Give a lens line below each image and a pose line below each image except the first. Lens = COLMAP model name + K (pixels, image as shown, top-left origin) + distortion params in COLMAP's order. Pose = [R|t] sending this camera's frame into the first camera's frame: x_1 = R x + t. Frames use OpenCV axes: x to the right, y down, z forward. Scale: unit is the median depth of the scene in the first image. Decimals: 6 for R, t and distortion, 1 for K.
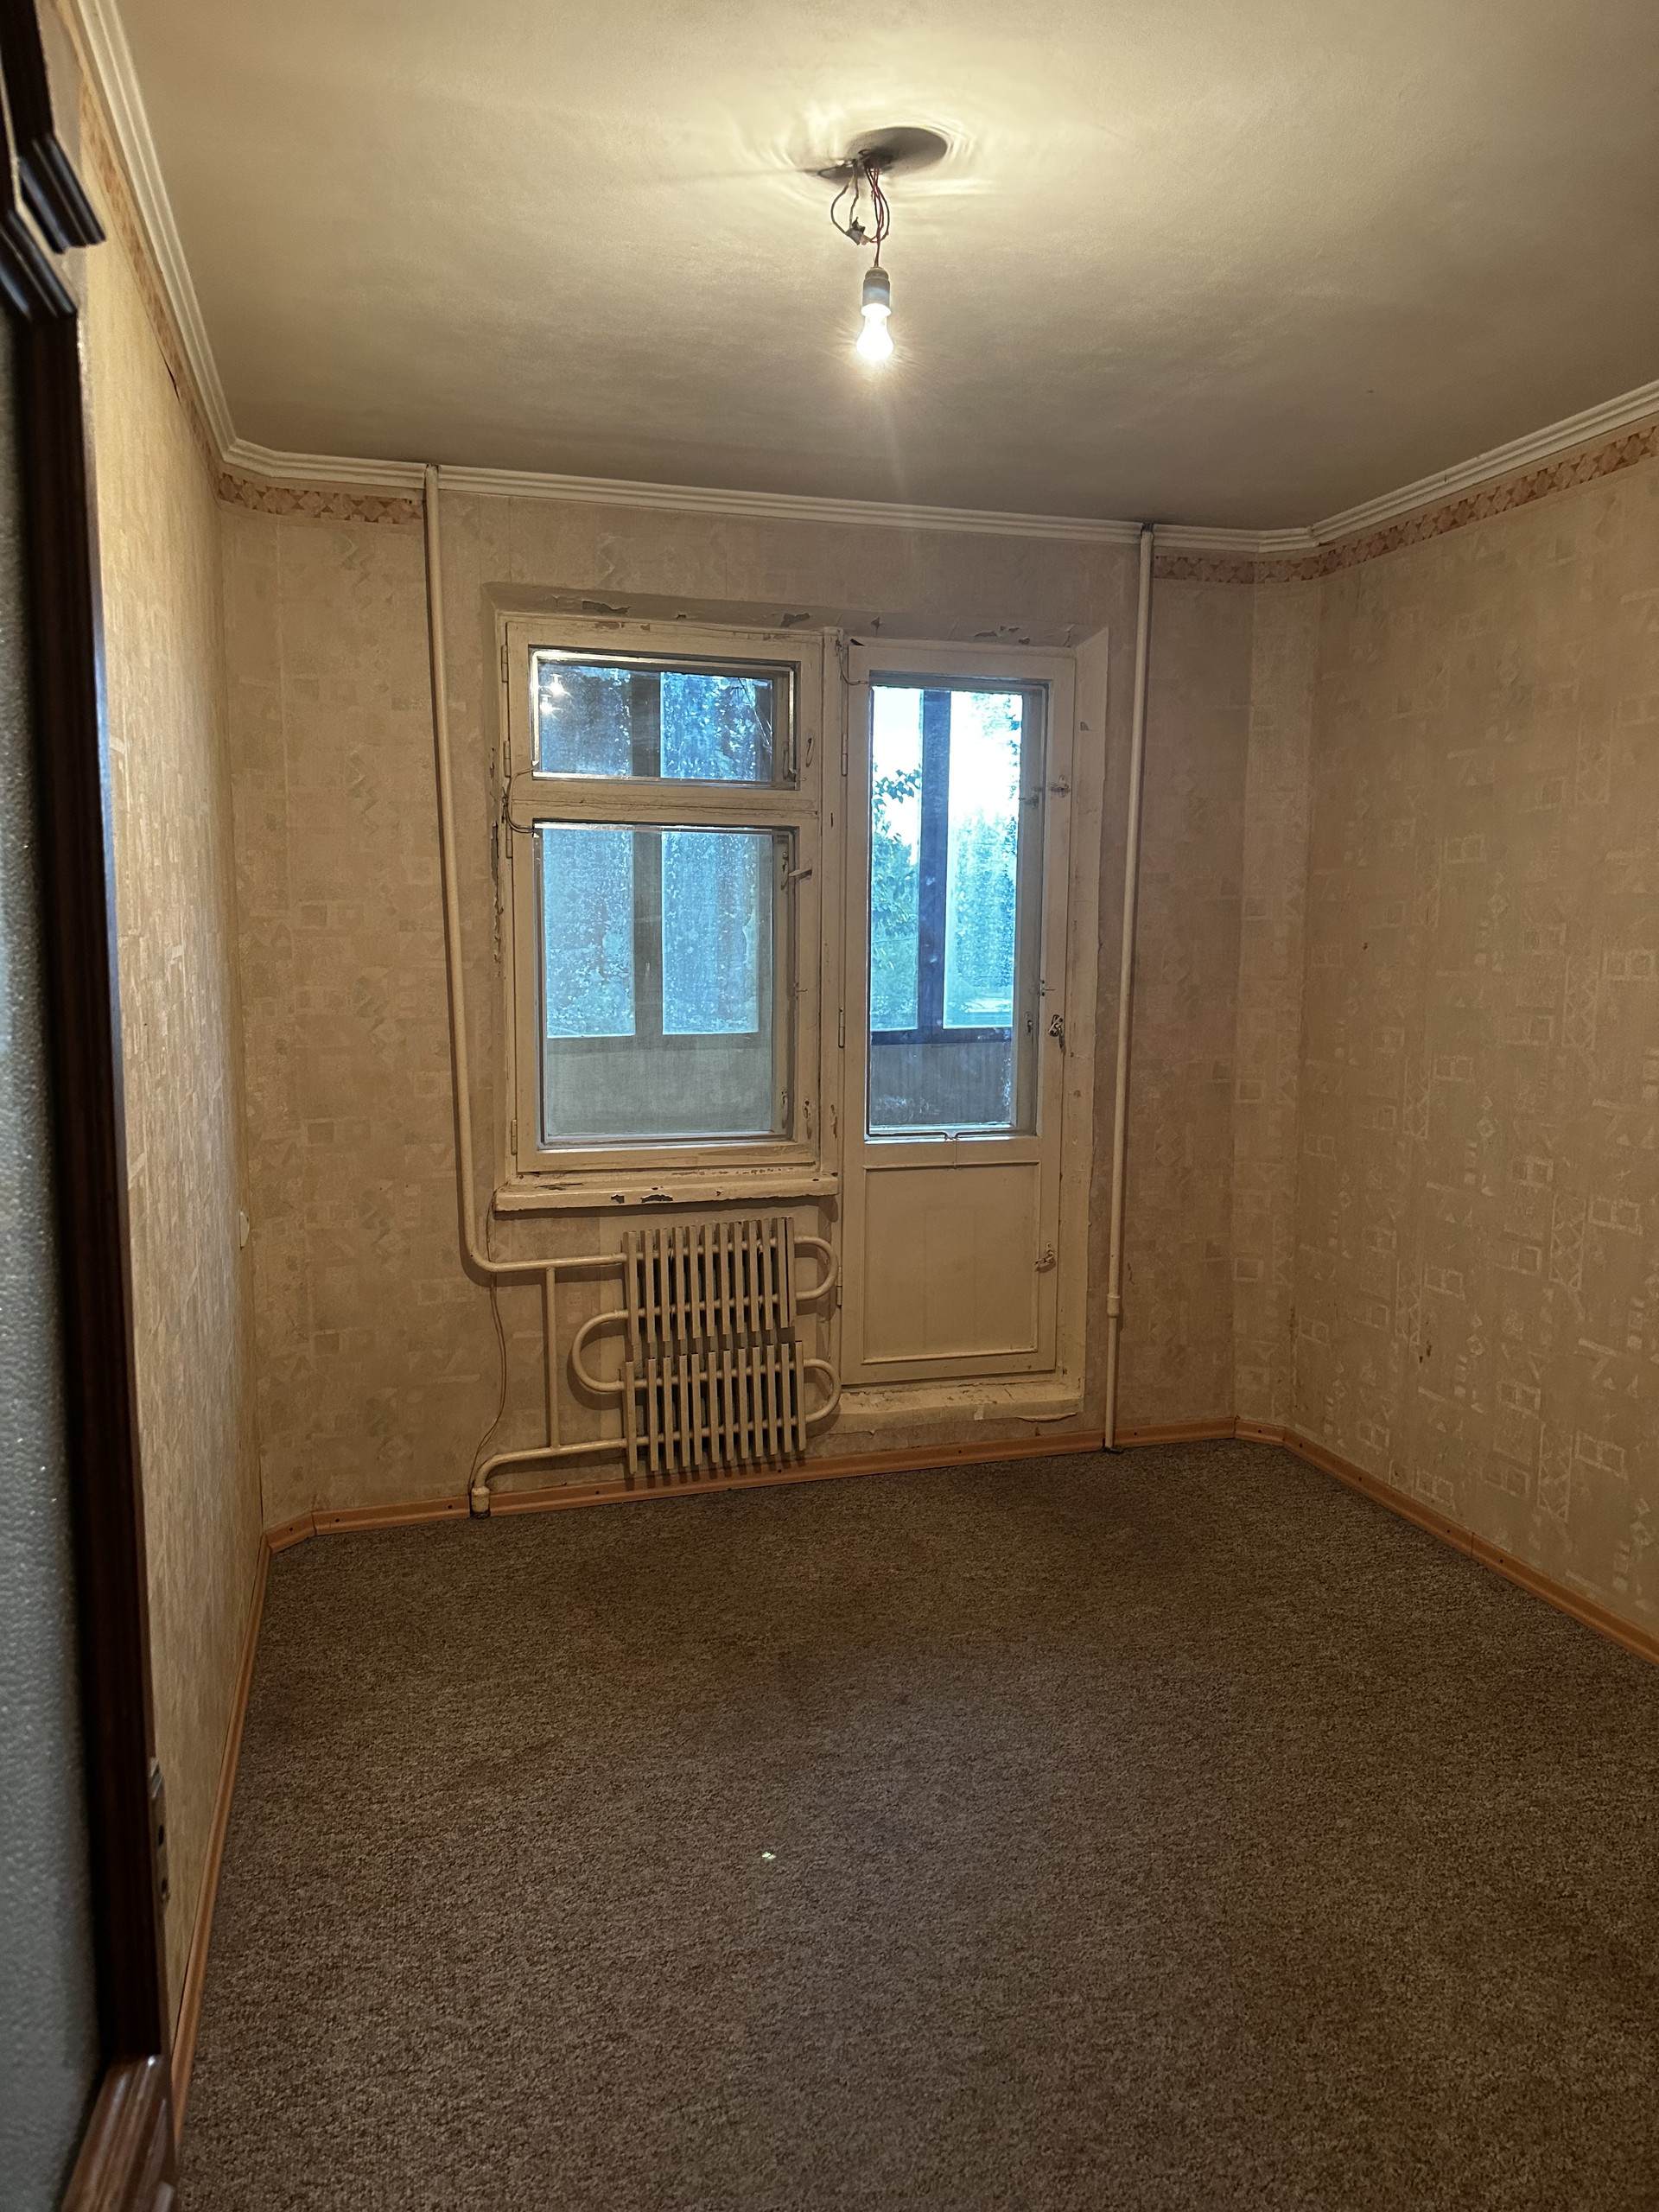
lens RADIAL K [[1543.1, 0, 836.1], [0, 1543.1, 1099.8], [0, 0, 1]] dist [0.067219, 0.000533]
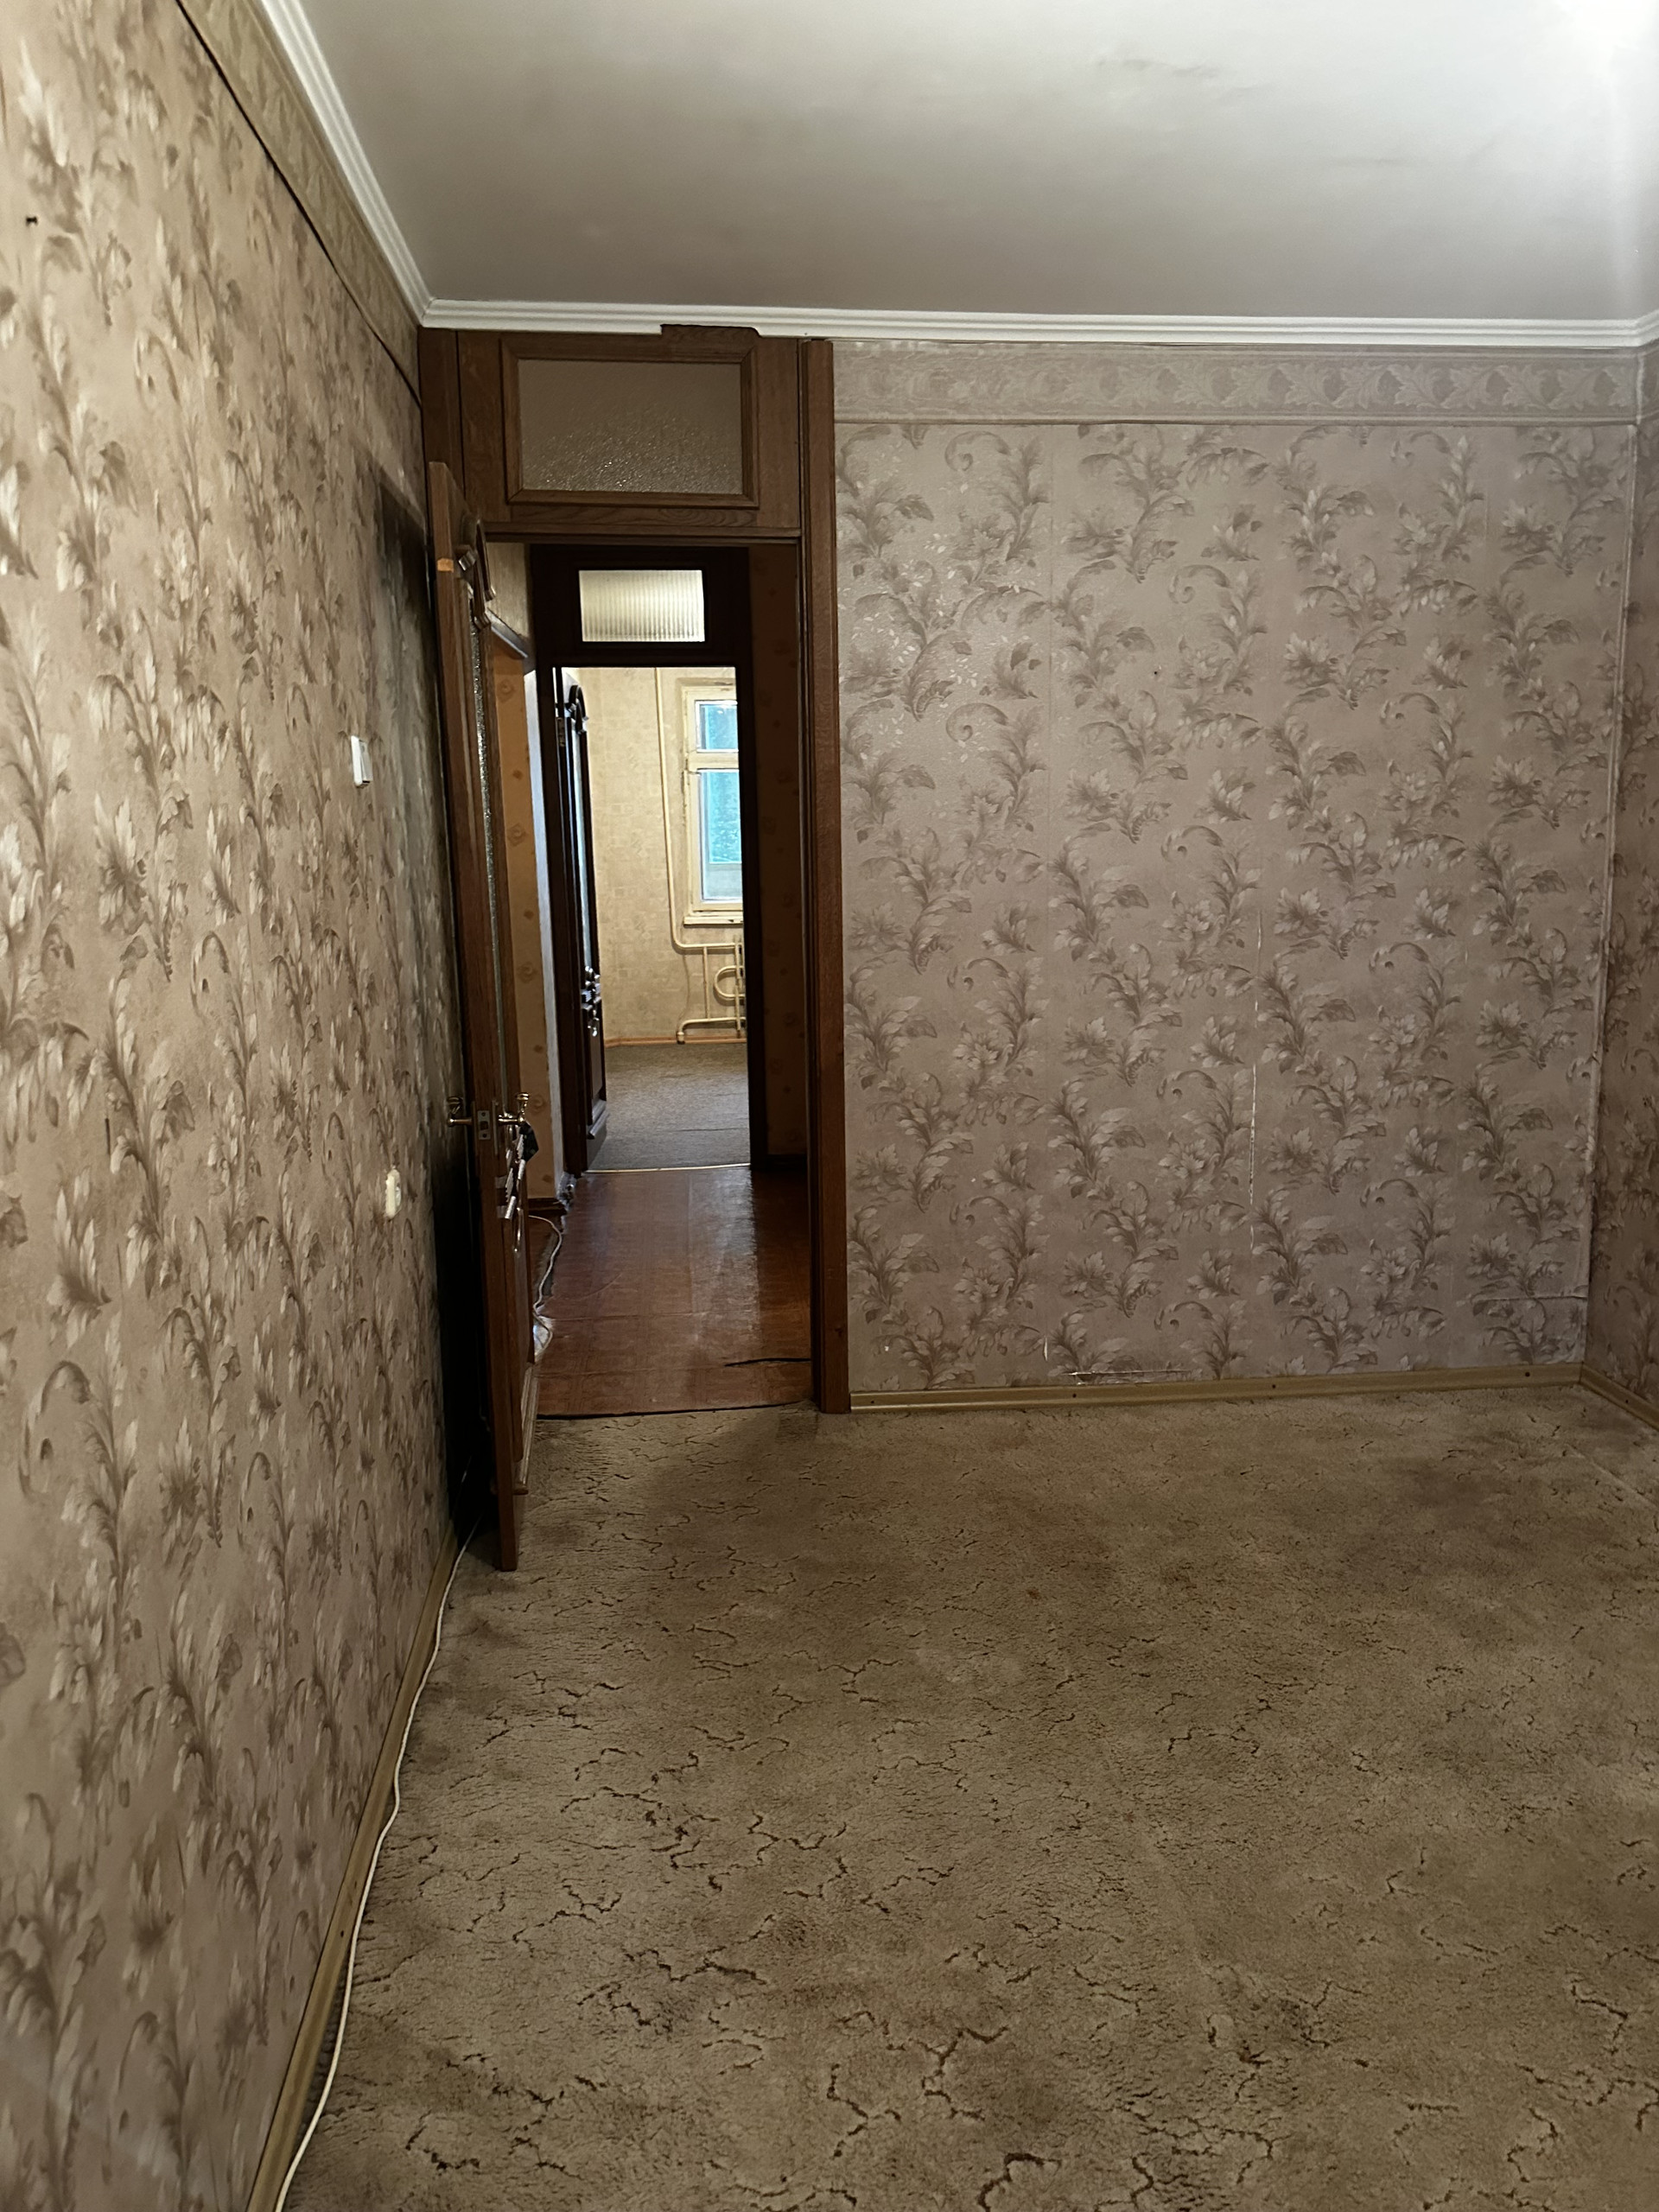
lens RADIAL K [[1543.1, 0, 829.3], [0, 1543.1, 1113.4], [0, 0, 1]] dist [0.067219, 0.000533]
pose [[0.982585, 0.014107, -0.185277, 0.493770], [0.002431, 0.996052, 0.088734, 0.155268], [0.185798, -0.087639, 0.978672, -1.486074]]
